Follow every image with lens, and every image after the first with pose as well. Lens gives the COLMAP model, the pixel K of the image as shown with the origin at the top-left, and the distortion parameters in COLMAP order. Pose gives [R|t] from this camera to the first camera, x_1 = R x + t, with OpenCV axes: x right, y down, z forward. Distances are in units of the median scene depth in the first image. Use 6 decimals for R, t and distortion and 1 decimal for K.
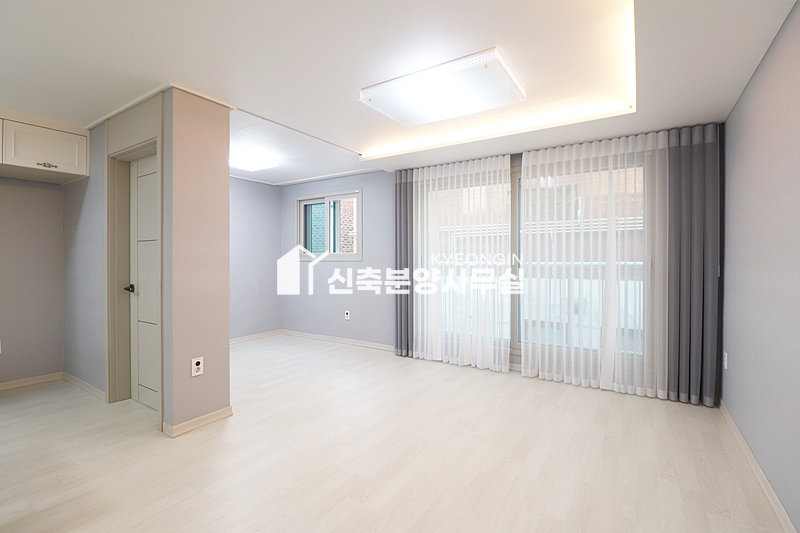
lens RADIAL K [[369.8, 0, 403.8], [0, 369.8, 260.4], [0, 0, 1]] dist [0.000274, -0.013191]
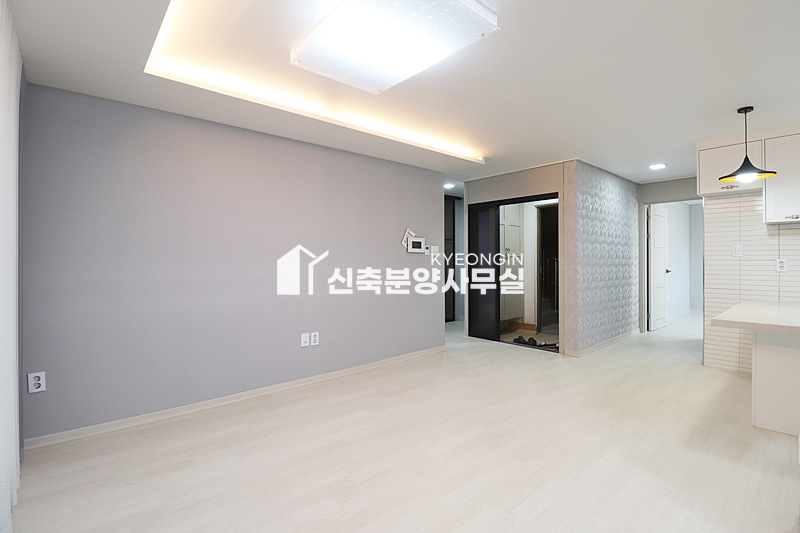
lens RADIAL K [[369.8, 0, 403.8], [0, 369.8, 260.4], [0, 0, 1]] dist [0.000274, -0.013191]
pose [[-0.960139, 0.003940, 0.279495, -0.098565], [0.006142, 0.999957, 0.007004, 0.000661], [-0.279455, 0.008442, -0.960122, 1.179174]]
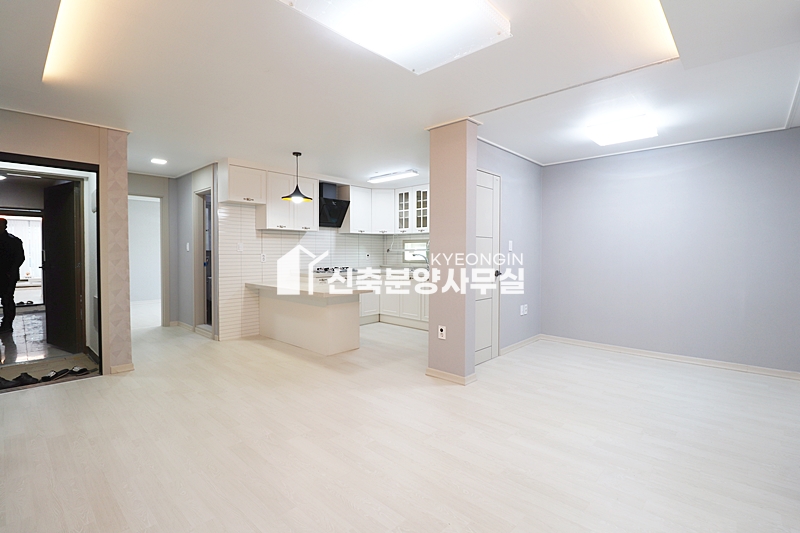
lens RADIAL K [[369.8, 0, 403.8], [0, 369.8, 260.4], [0, 0, 1]] dist [0.000274, -0.013191]
pose [[-0.176225, 0.019818, -0.984150, 0.535941], [-0.006495, 0.999752, 0.021295, 0.002566], [0.984328, 0.010145, -0.176053, 0.774103]]
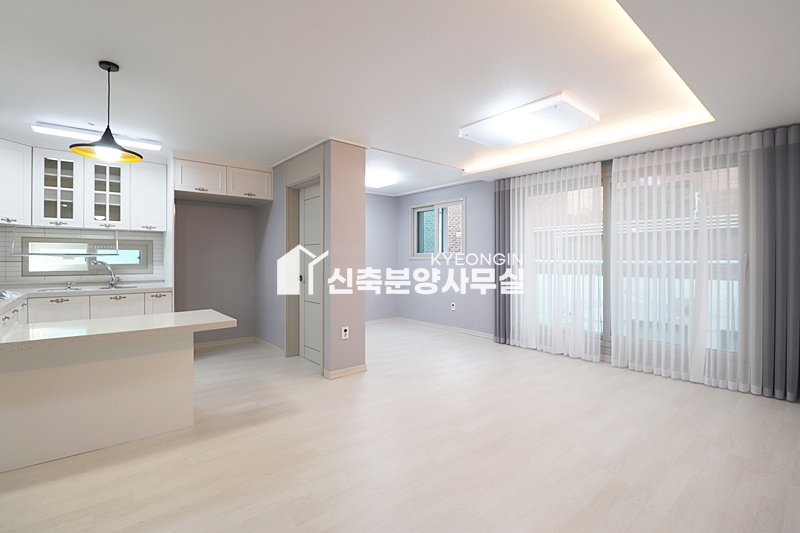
lens RADIAL K [[369.8, 0, 403.8], [0, 369.8, 260.4], [0, 0, 1]] dist [0.000274, -0.013191]
pose [[0.956156, 0.001868, -0.292853, 0.053977], [-0.001702, 0.999998, 0.000822, 0.004411], [0.292854, -0.000288, 0.956157, -0.212646]]
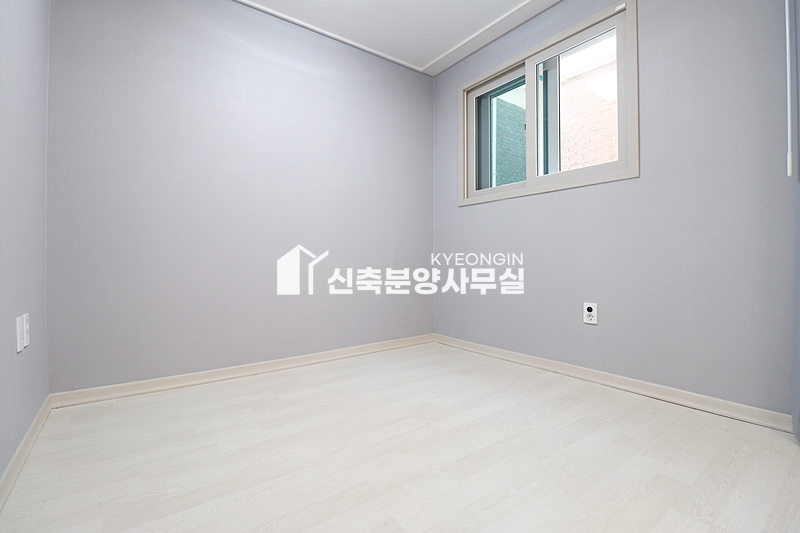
lens RADIAL K [[369.8, 0, 403.8], [0, 369.8, 260.4], [0, 0, 1]] dist [0.000274, -0.013191]
pose [[0.936070, -0.001049, -0.351813, -0.286219], [0.000922, 0.999999, -0.000529, 0.124465], [0.351814, 0.000171, 0.936070, 0.747989]]
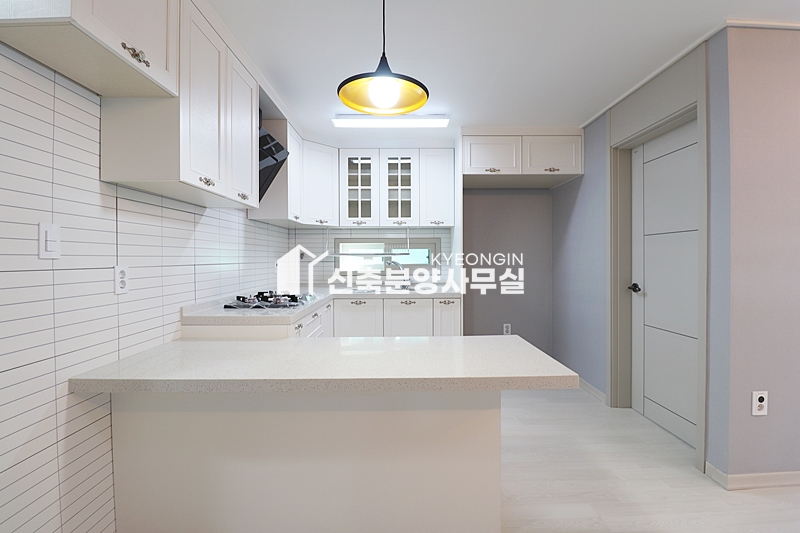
lens RADIAL K [[369.8, 0, 403.8], [0, 369.8, 260.4], [0, 0, 1]] dist [0.000274, -0.013191]
pose [[0.548150, 0.001003, -0.836380, -0.244790], [0.001874, 0.999995, 0.002427, 0.004369], [0.836378, -0.002898, 0.548145, 0.021905]]
